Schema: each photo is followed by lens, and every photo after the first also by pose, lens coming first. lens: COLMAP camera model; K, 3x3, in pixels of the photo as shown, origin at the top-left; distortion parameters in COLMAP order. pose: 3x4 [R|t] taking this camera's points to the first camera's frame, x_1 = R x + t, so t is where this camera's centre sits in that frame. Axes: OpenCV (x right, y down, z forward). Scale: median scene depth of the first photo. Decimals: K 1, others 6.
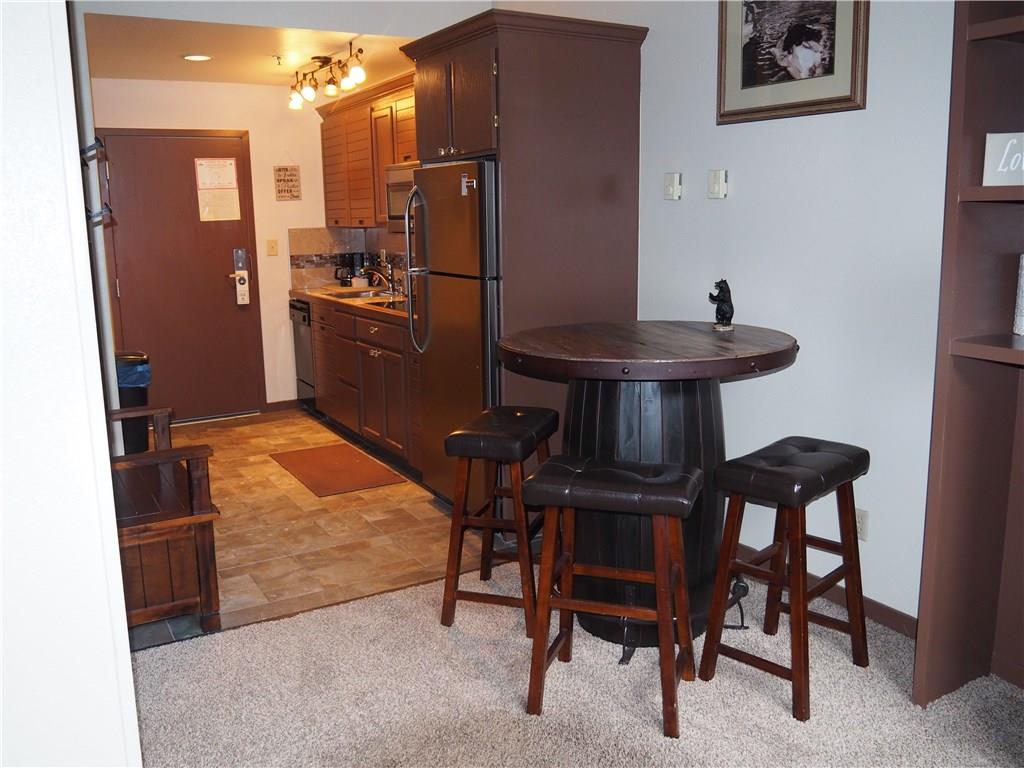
lens RADIAL K [[907.1, 0, 512.9], [0, 907.1, 383.5], [0, 0, 1]] dist [-0.023197, -0.012307]
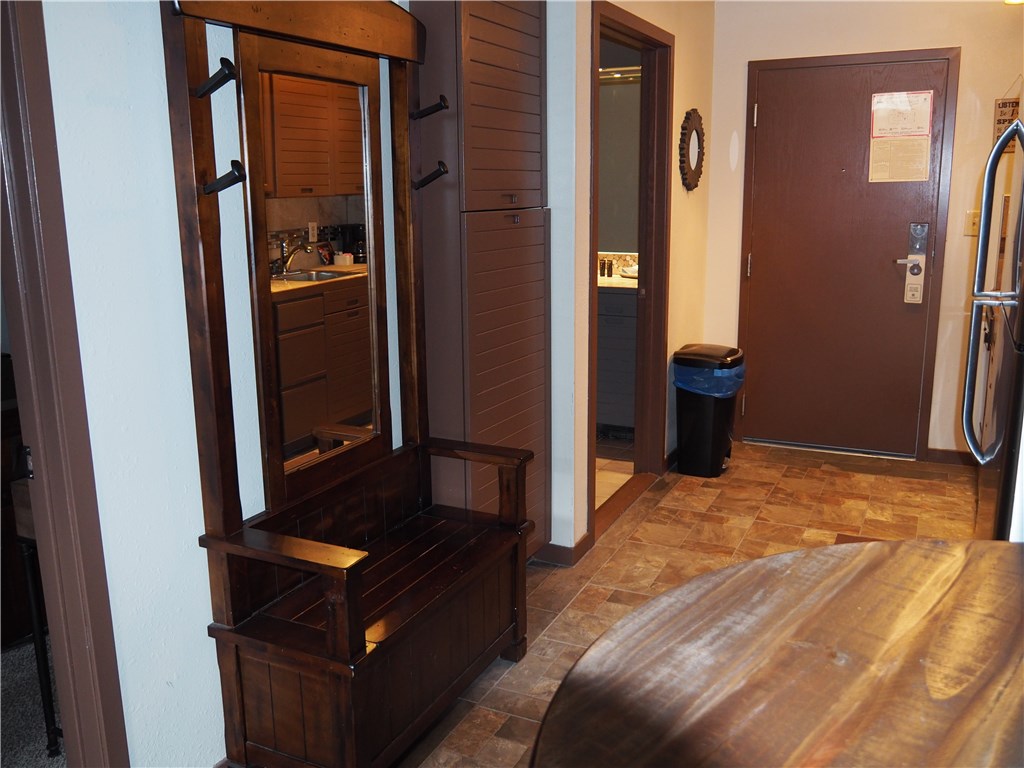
lens RADIAL K [[907.1, 0, 512.9], [0, 907.1, 381.4], [0, 0, 1]] dist [-0.023197, -0.012307]
pose [[0.580019, 0.178817, -0.794734, 0.086496], [-0.150647, 0.982327, 0.111079, -0.059612], [0.800552, 0.055296, 0.596707, 0.345191]]
